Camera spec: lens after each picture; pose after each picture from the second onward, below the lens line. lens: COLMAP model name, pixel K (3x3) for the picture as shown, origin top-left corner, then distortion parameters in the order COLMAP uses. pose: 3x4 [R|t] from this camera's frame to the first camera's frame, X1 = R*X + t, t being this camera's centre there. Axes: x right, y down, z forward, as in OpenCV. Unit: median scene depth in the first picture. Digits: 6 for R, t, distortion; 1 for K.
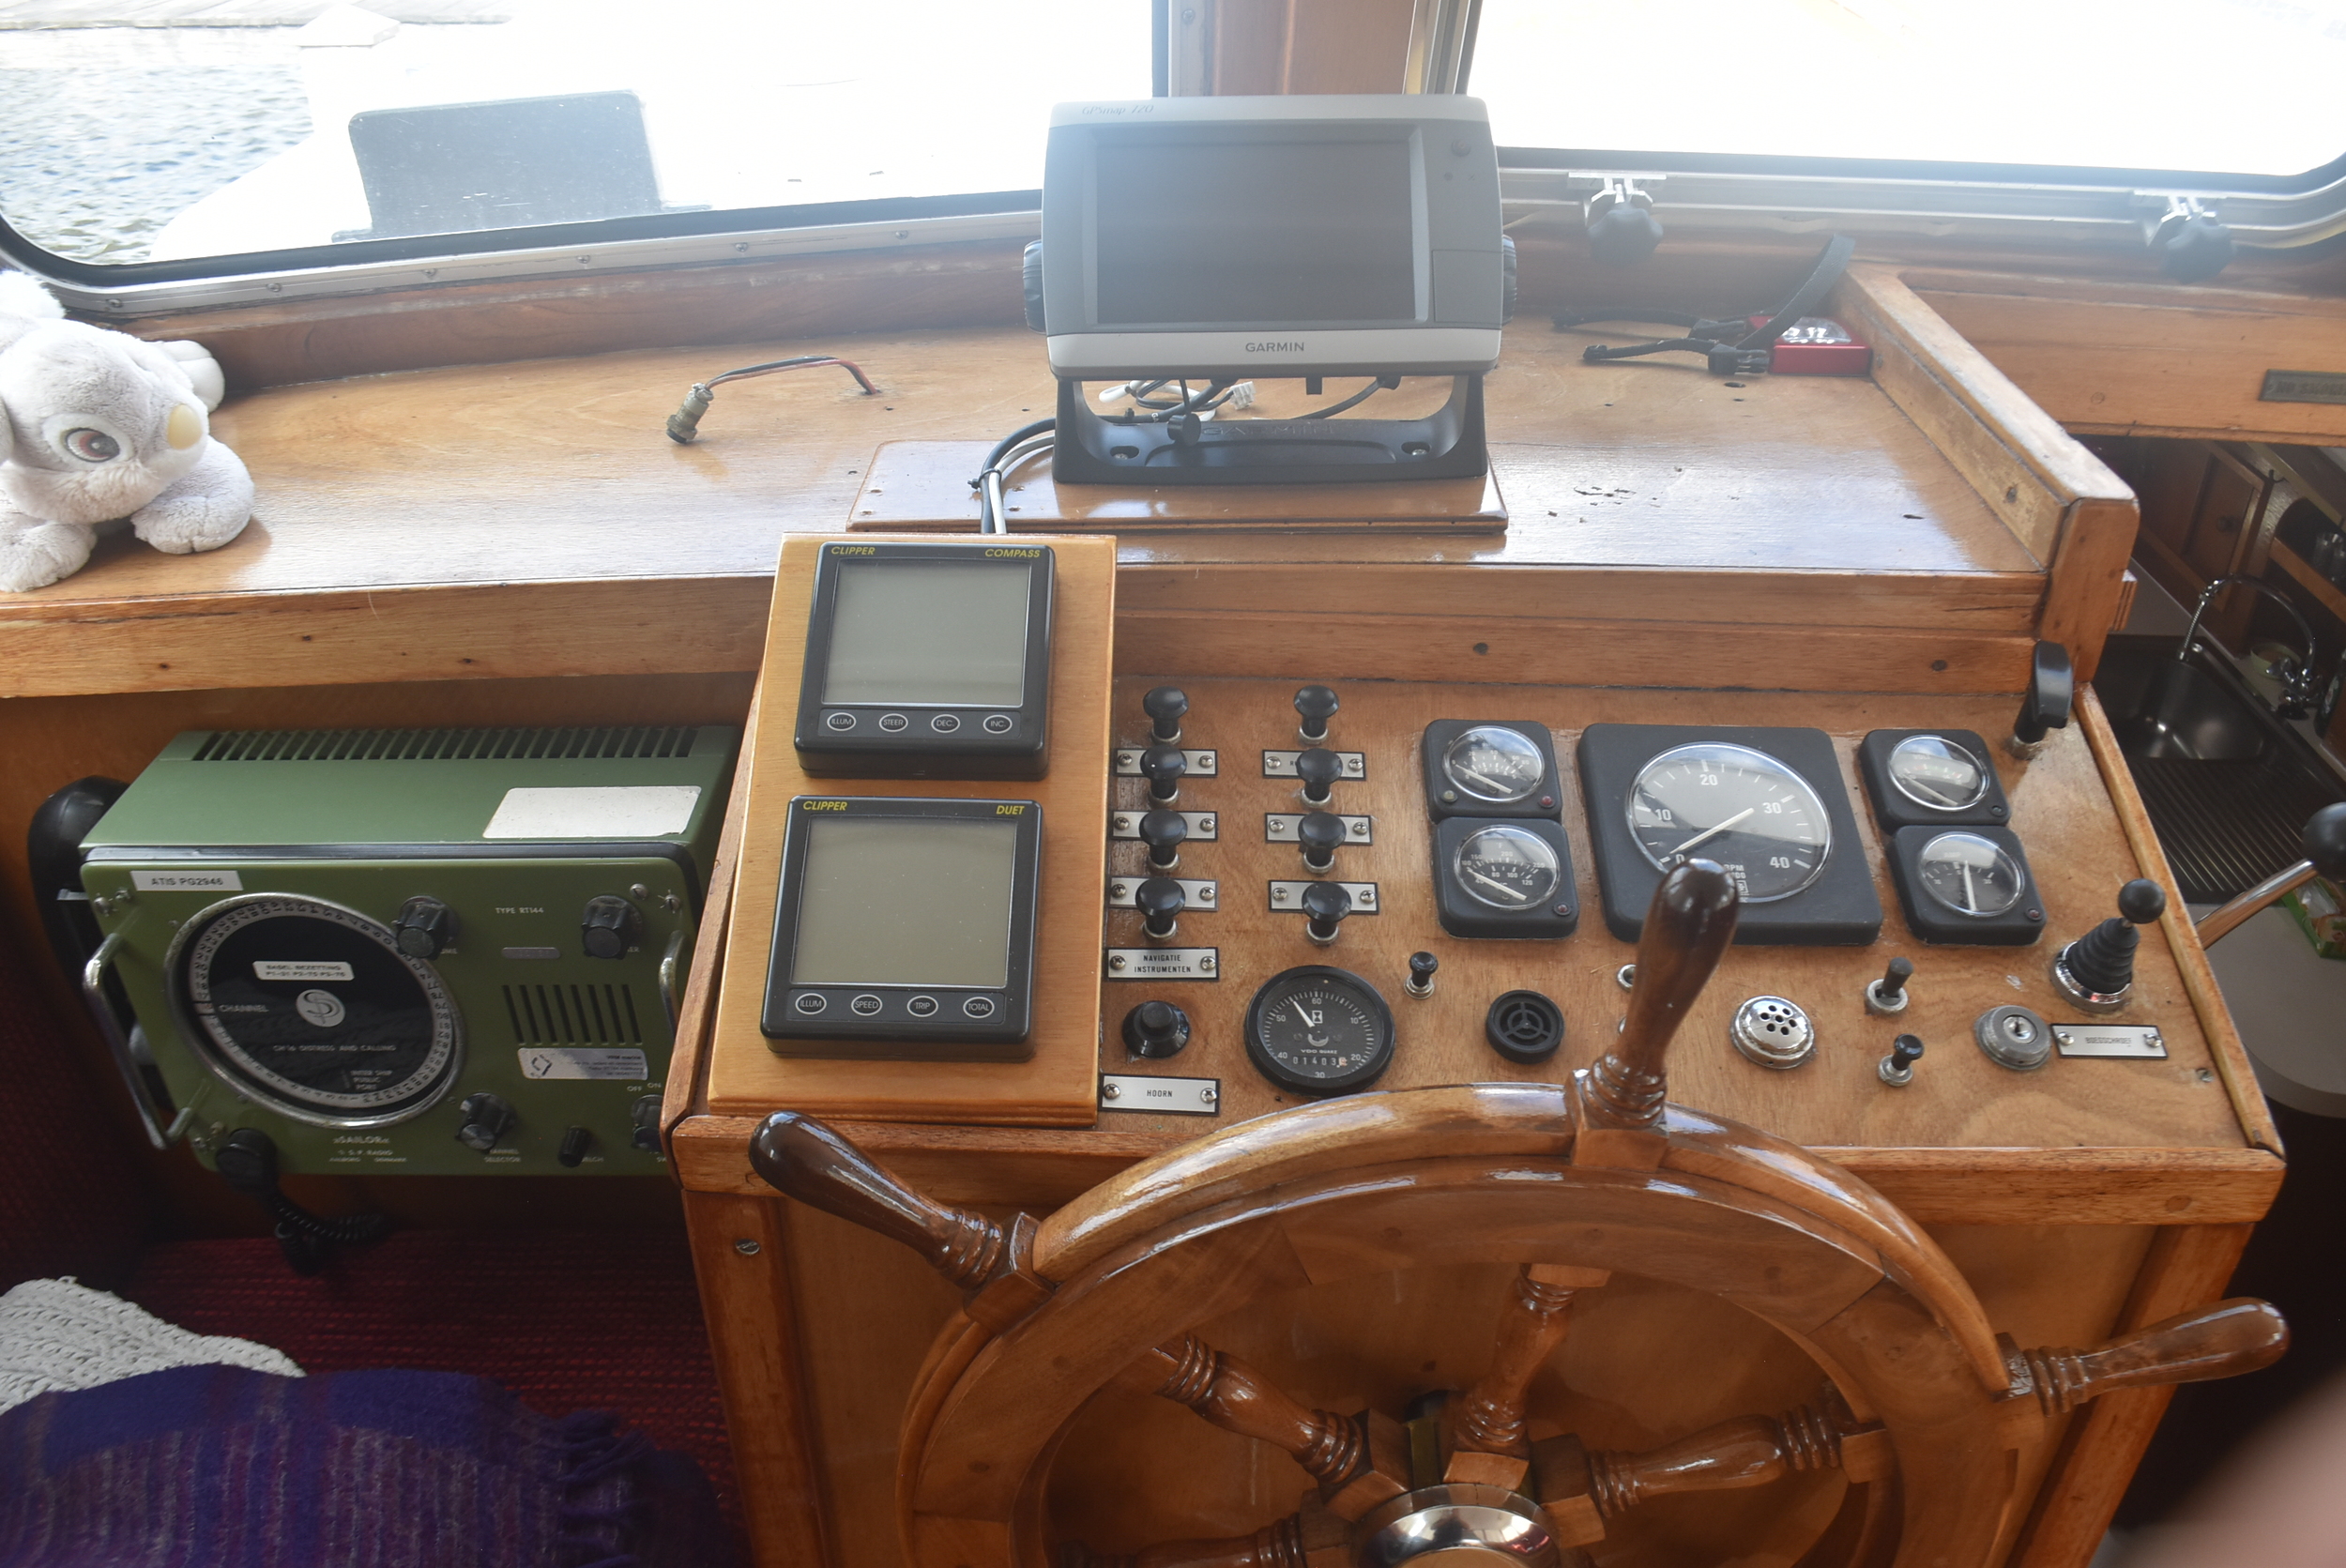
lens RADIAL K [[1842.7, 0, 1227.8], [0, 1842.7, 775.7], [0, 0, 1]] dist [-0.080513, -0.000229]
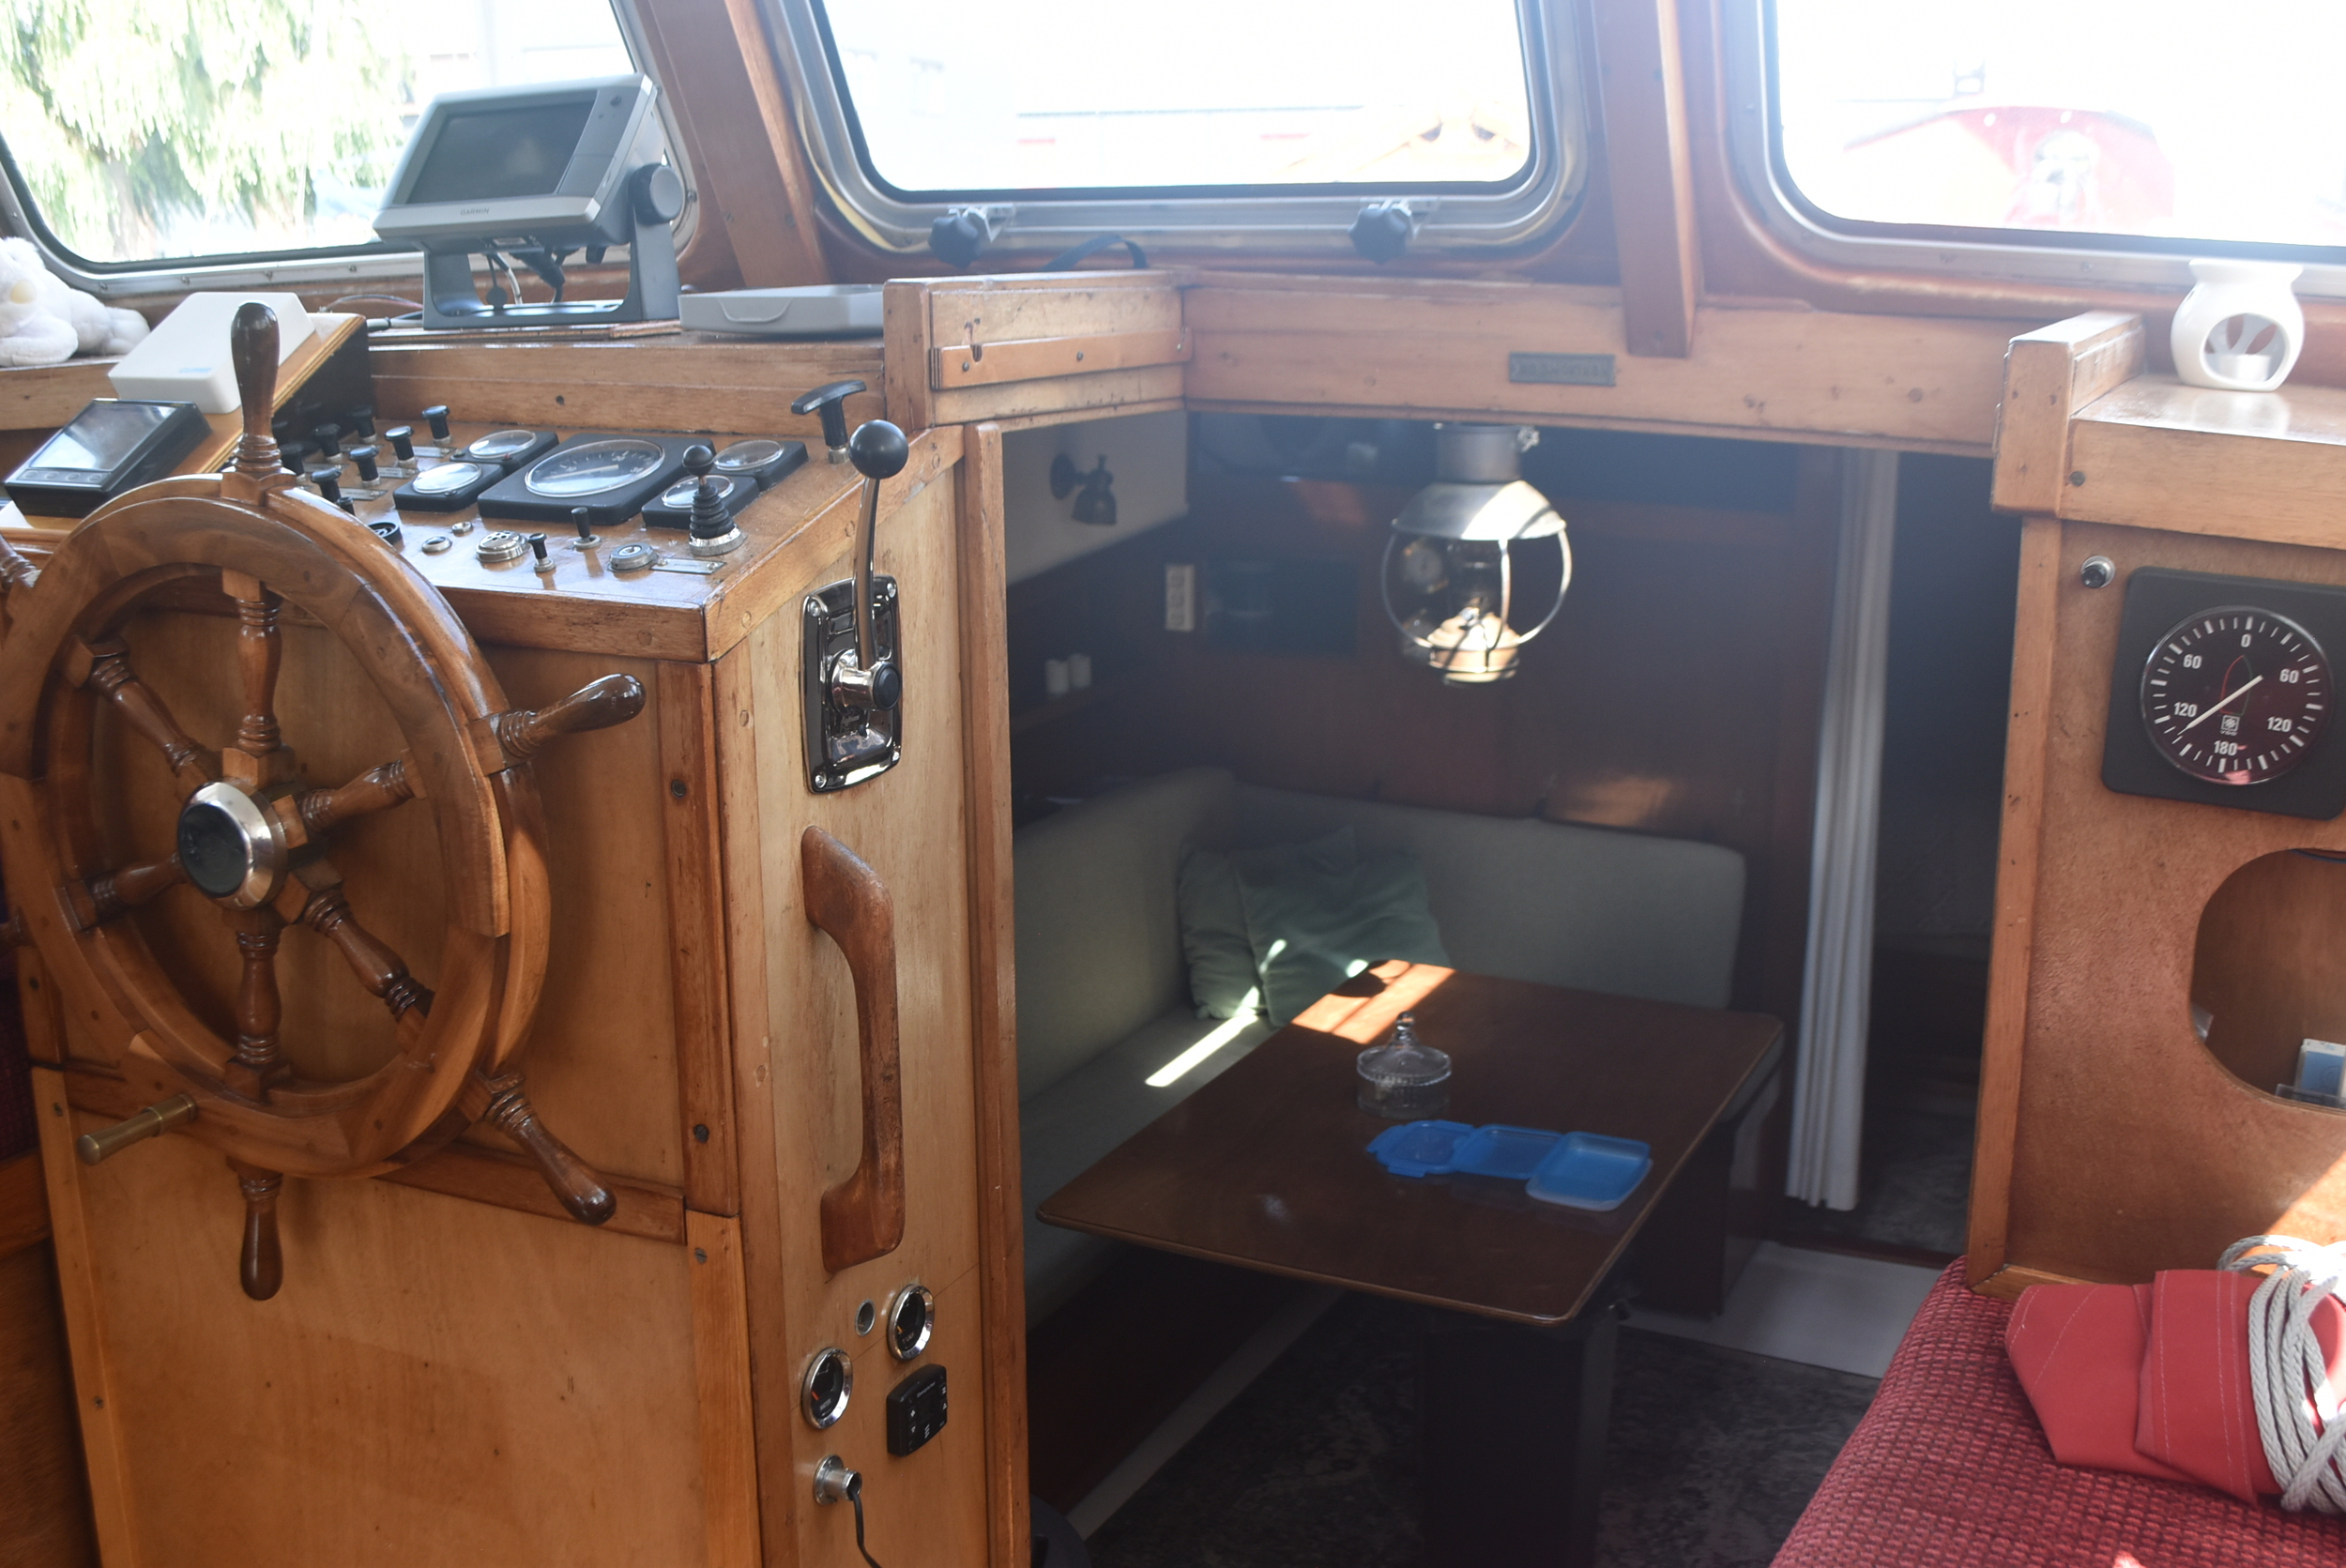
lens RADIAL K [[2348.0, 0, 1183.1], [0, 2348.0, 809.9], [0, 0, 1]] dist [-0.056871, -0.008109]
pose [[0.904586, 0.079658, -0.418782, 1.423196], [-0.201235, 0.945833, -0.254764, 0.630368], [0.375803, 0.314730, 0.871617, -0.362368]]
